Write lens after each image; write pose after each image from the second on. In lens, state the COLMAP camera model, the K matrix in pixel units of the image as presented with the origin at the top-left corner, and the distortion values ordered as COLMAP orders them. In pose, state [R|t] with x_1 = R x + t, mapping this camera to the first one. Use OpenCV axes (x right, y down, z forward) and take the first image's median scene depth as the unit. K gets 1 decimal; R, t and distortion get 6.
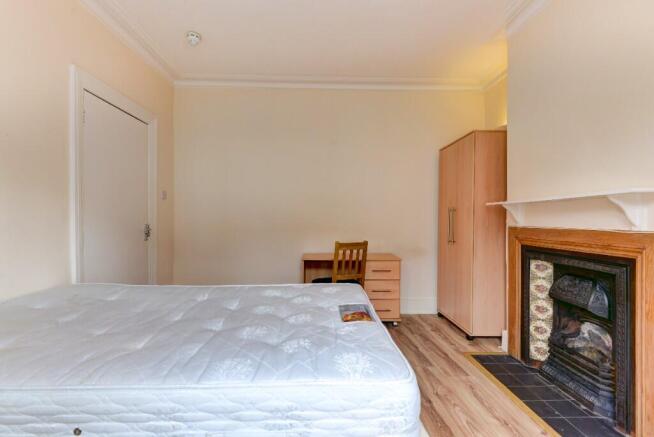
lens RADIAL K [[312.3, 0, 327.0], [0, 312.3, 218.5], [0, 0, 1]] dist [0.000179, -0.000035]
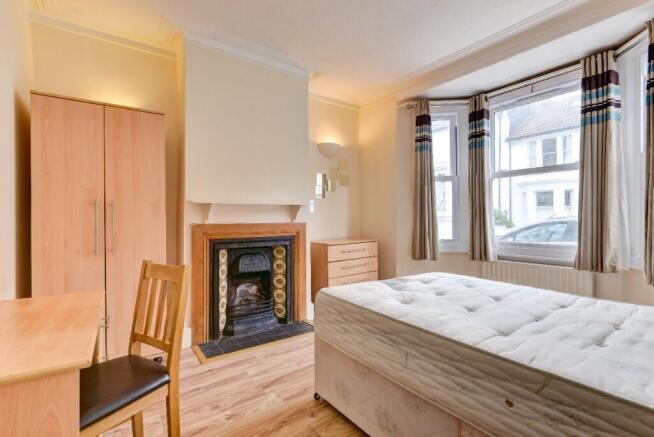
lens RADIAL K [[300.8, 0, 338.7], [0, 300.8, 220.0], [0, 0, 1]] dist [0.001998, 0.000133]
pose [[-0.589053, -0.005077, 0.808078, -0.577422], [-0.000738, 0.999983, 0.005745, 0.006861], [-0.808094, 0.002787, -0.589047, 1.350409]]
